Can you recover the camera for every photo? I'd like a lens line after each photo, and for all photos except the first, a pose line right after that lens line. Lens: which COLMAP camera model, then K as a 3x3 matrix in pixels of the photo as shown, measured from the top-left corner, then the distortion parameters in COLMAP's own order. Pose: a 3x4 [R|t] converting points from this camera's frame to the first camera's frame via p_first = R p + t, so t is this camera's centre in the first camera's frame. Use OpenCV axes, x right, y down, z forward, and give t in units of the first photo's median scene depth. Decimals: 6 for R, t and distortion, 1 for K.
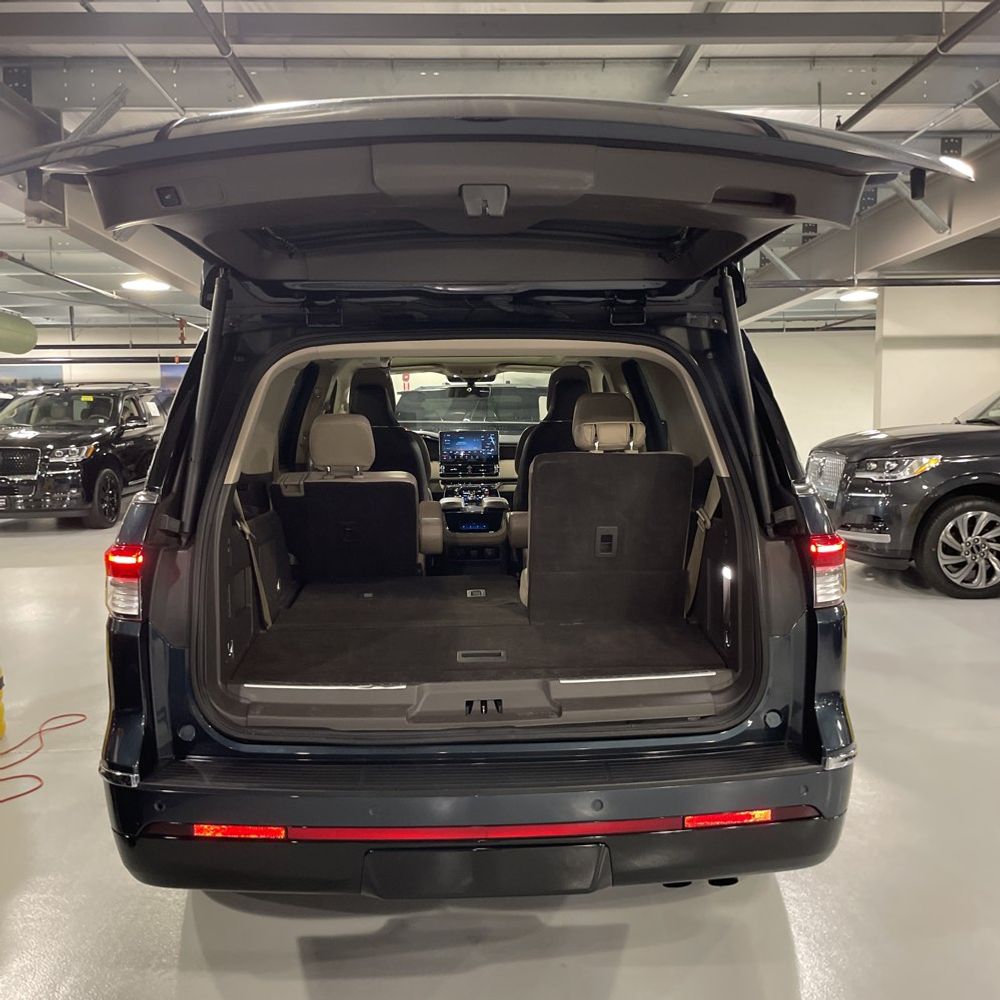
lens RADIAL K [[1049.5, 0, 497.2], [0, 1049.5, 525.2], [0, 0, 1]] dist [0.031789, -0.020266]
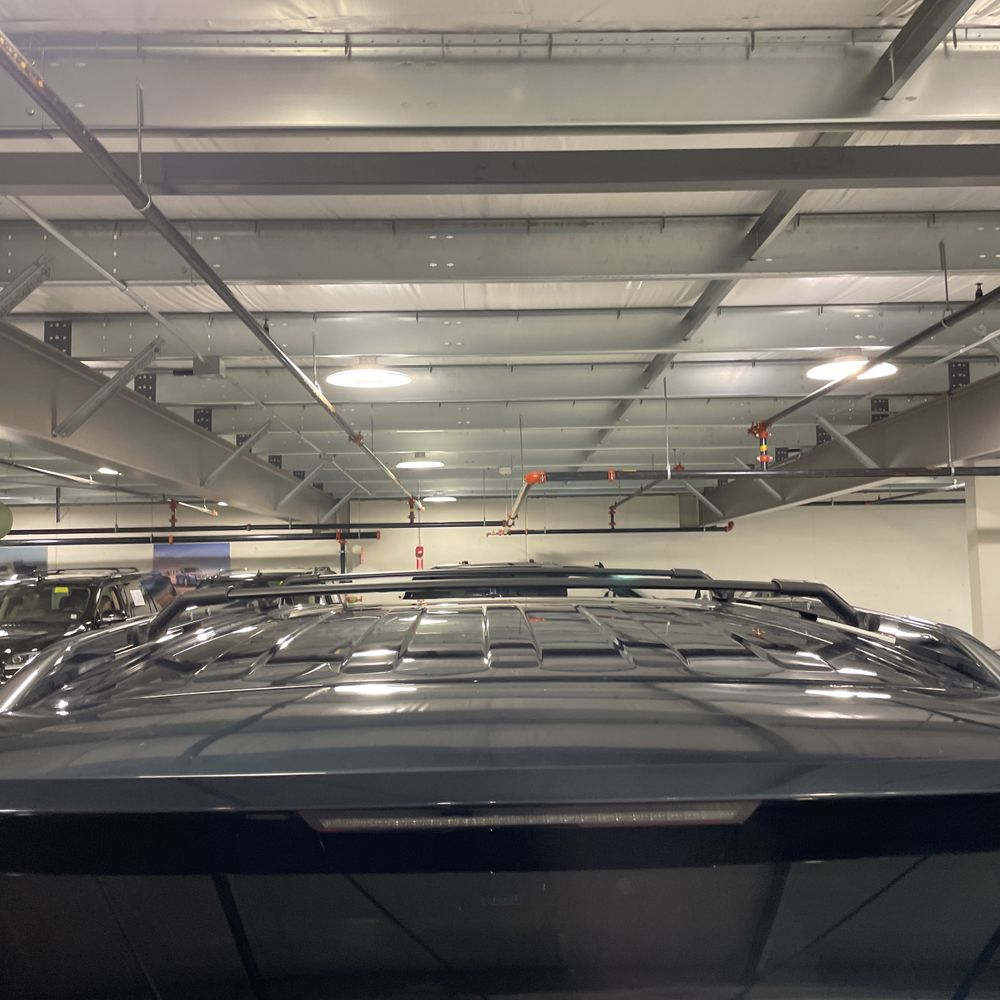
lens RADIAL K [[1051.6, 0, 500.0], [0, 1051.6, 500.0], [0, 0, 1]] dist [0.021933, 0.020040]
pose [[0.999879, -0.005542, -0.014538, -0.009683], [0.003028, 0.985857, -0.167563, -0.102366], [0.015261, 0.167499, 0.985754, 0.257637]]
